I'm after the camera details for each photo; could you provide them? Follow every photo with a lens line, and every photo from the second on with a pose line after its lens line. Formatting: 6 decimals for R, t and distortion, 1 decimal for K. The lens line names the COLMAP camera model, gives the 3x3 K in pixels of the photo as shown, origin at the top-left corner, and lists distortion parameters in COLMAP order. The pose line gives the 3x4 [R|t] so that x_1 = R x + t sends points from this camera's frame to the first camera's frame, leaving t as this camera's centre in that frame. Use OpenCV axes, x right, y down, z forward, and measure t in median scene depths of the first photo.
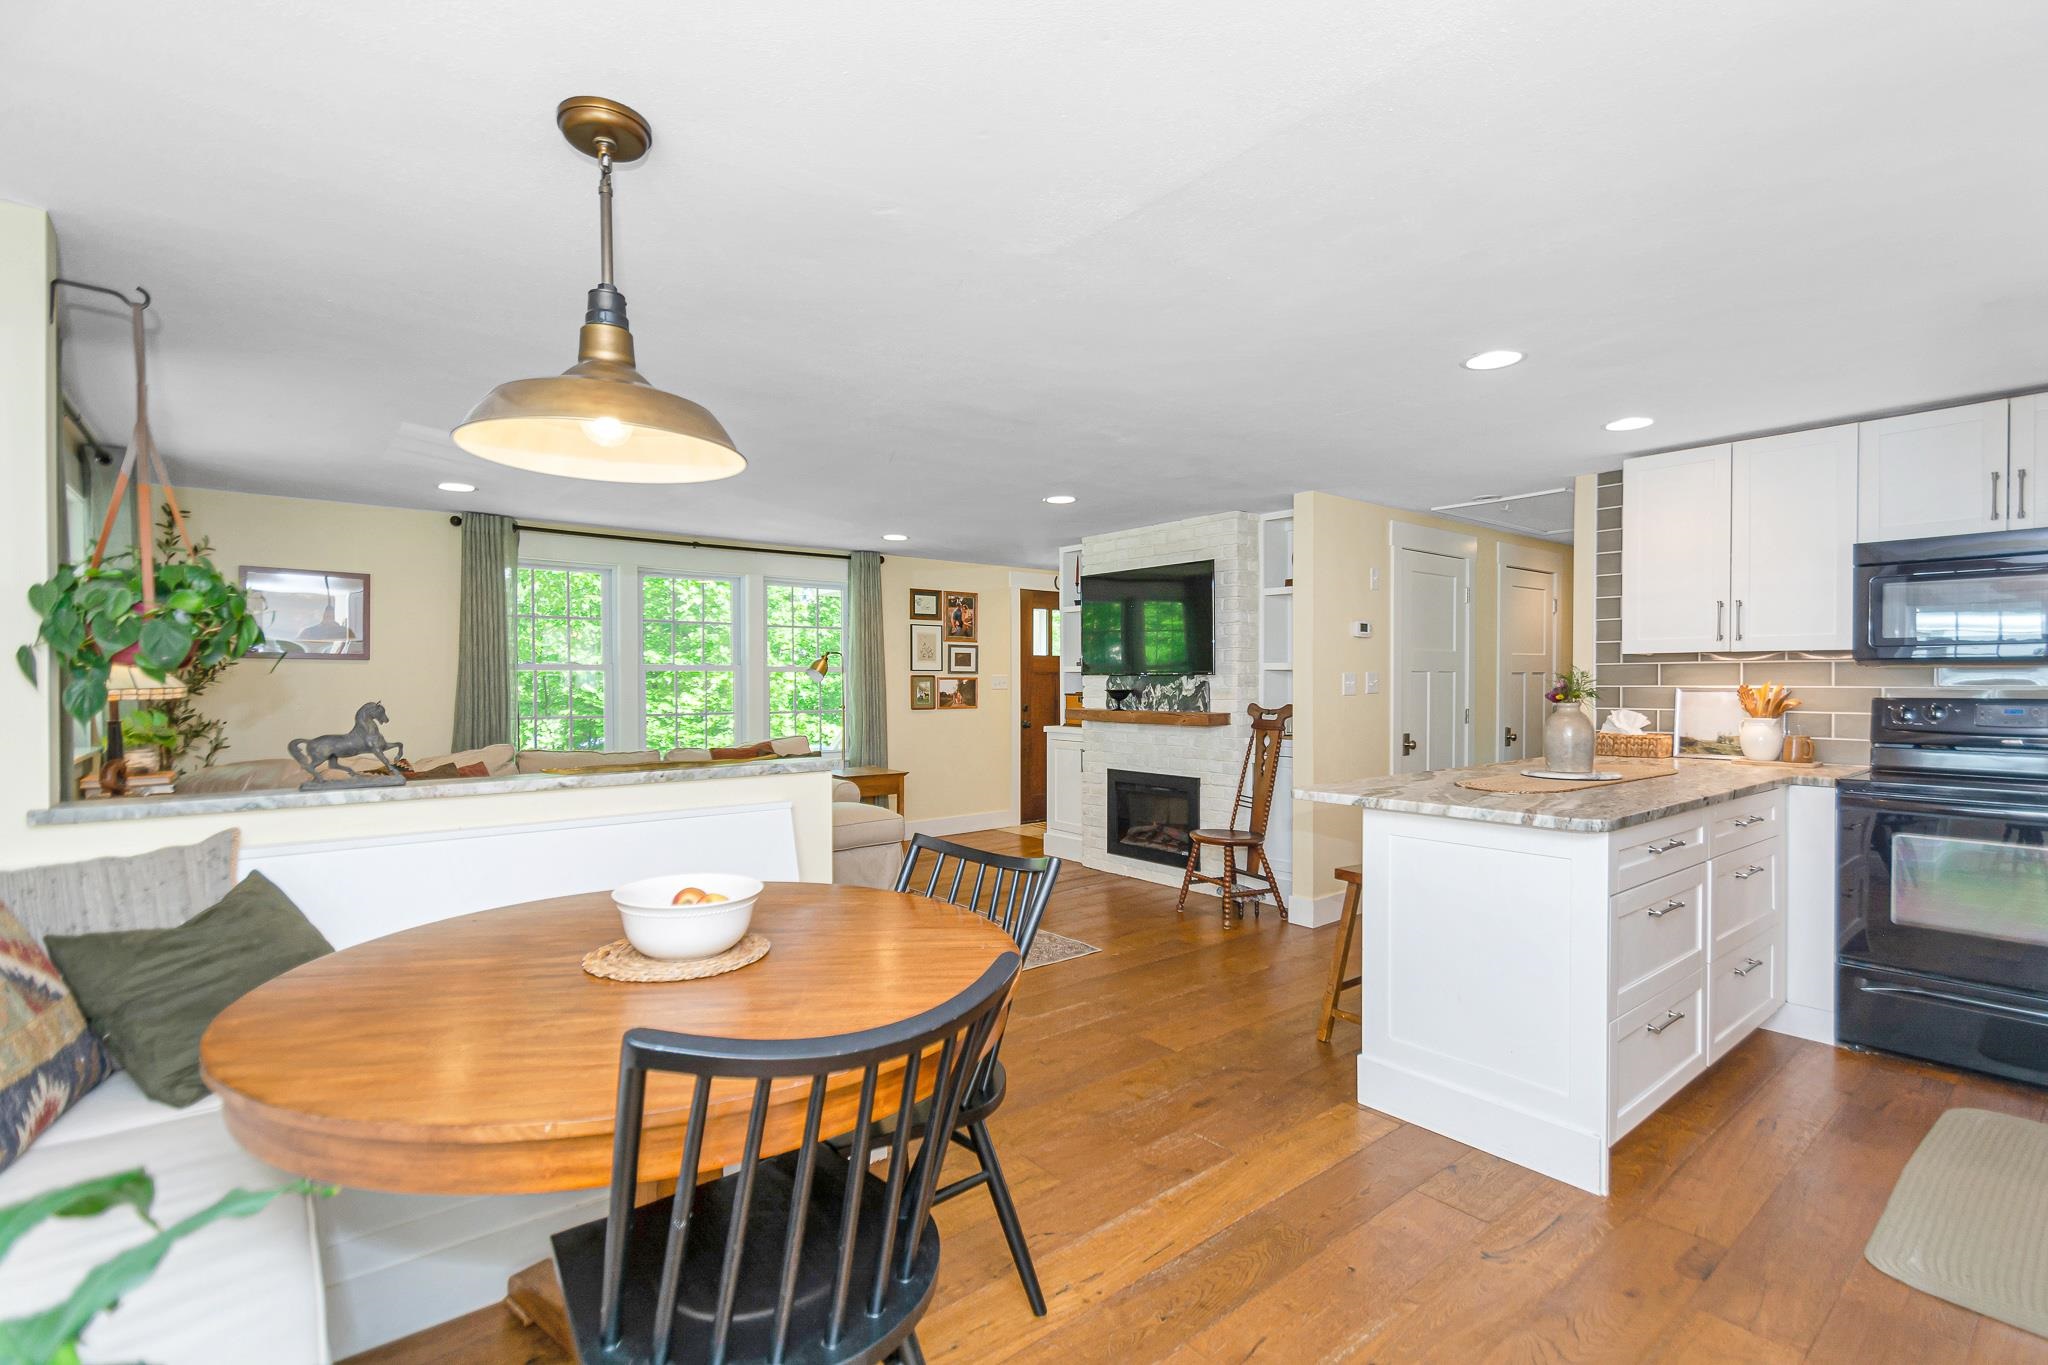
lens RADIAL K [[929.1, 0, 1027.8], [0, 929.1, 682.1], [0, 0, 1]] dist [0.005867, -0.000144]
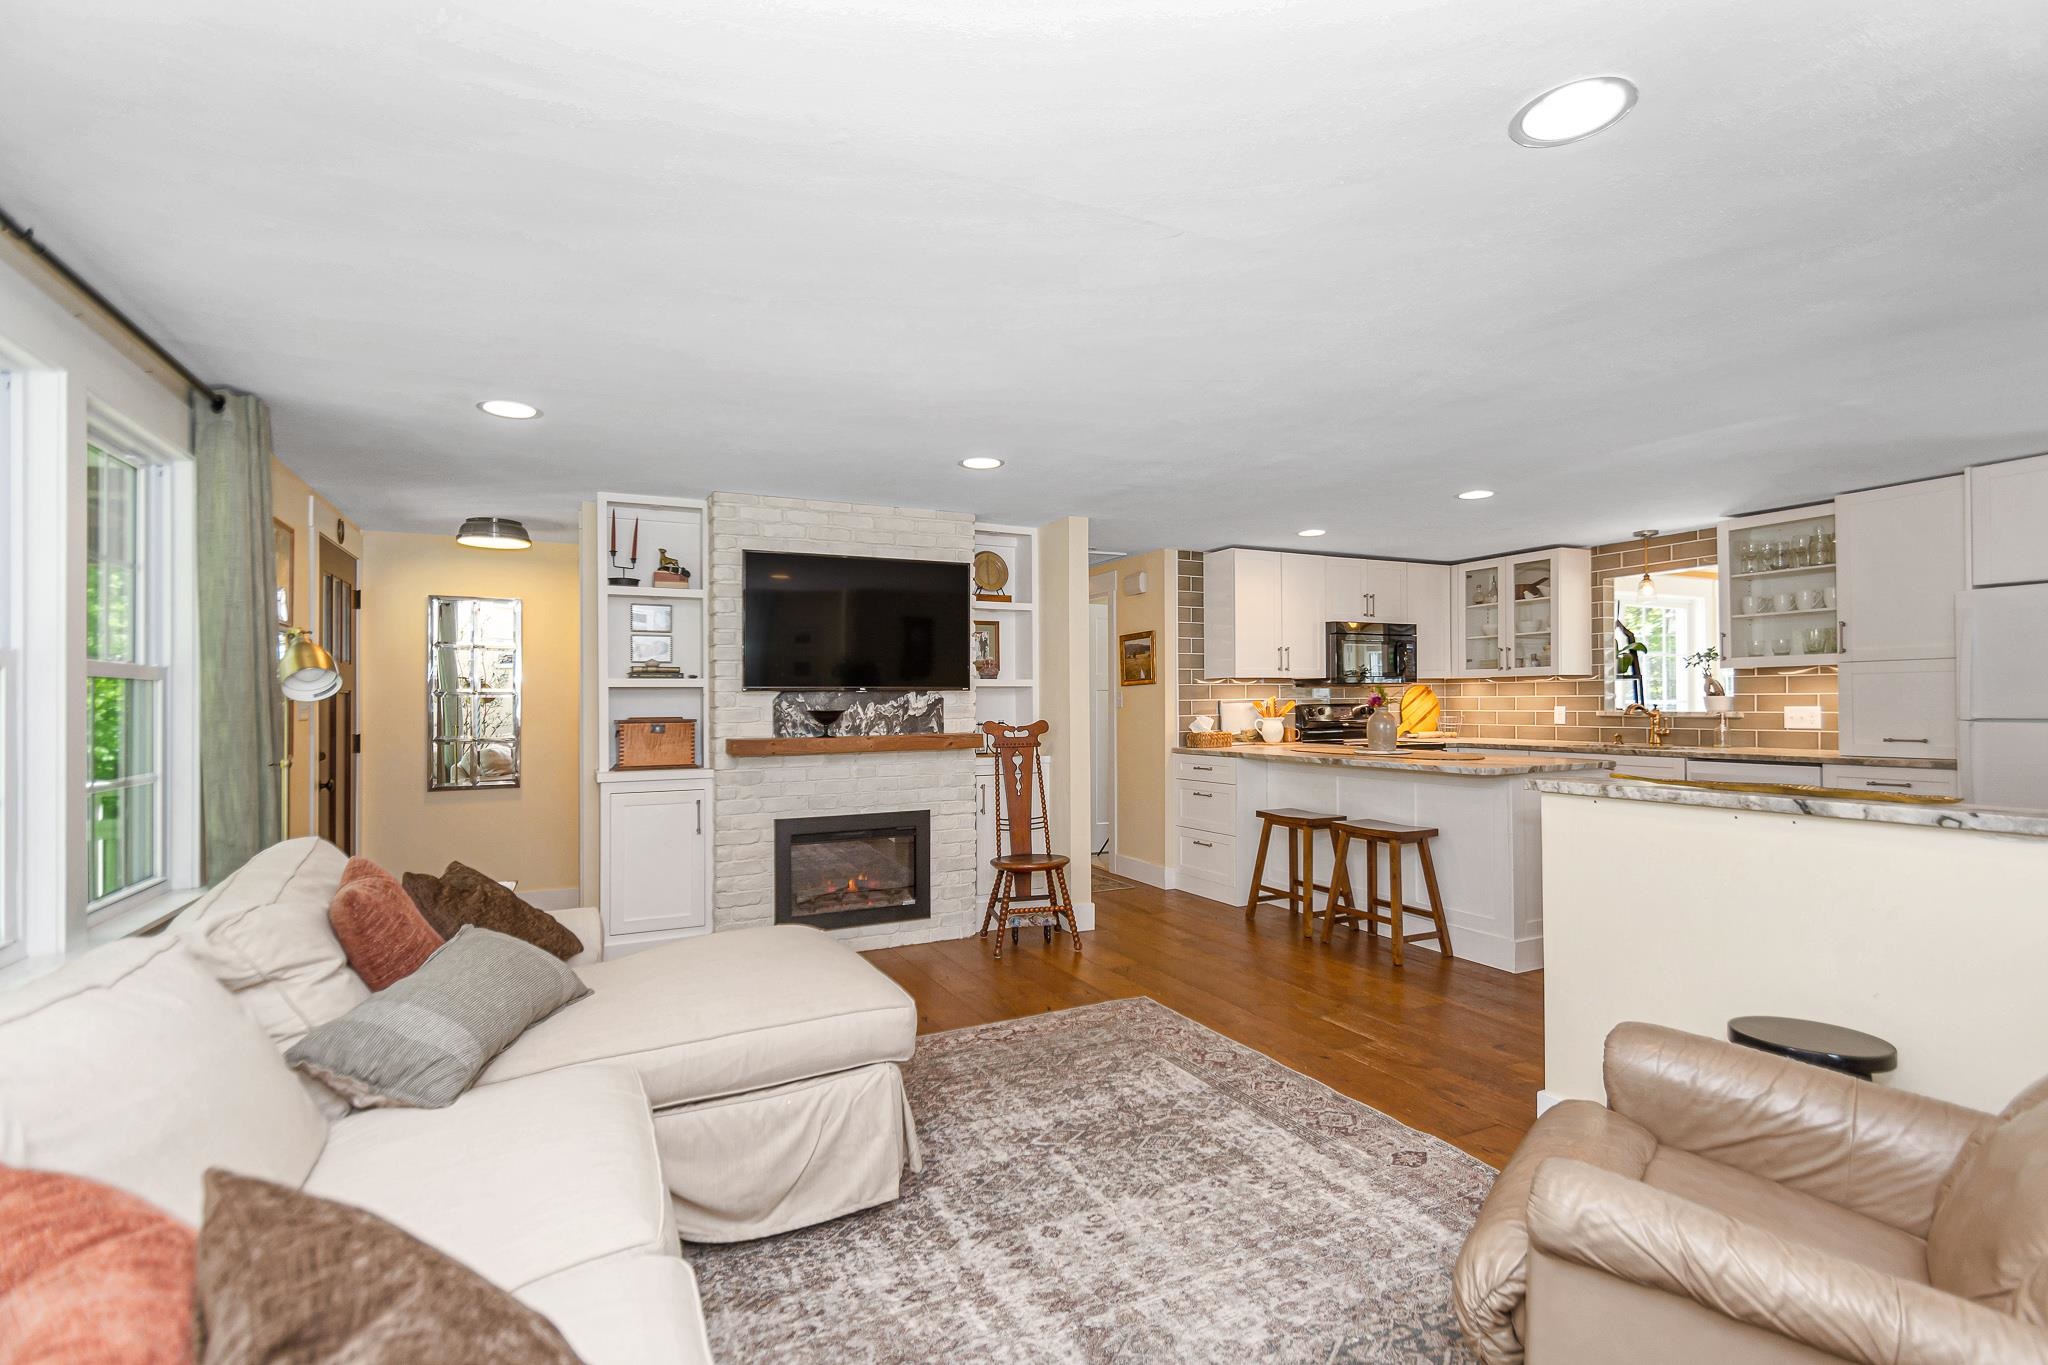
lens RADIAL K [[929.1, 0, 1033.7], [0, 929.1, 694.9], [0, 0, 1]] dist [0.005867, -0.000144]
pose [[0.232008, 0.007045, 0.972688, -0.643556], [0.013326, 0.999857, -0.010421, 0.006164], [-0.972623, 0.015380, 0.231880, 0.707891]]
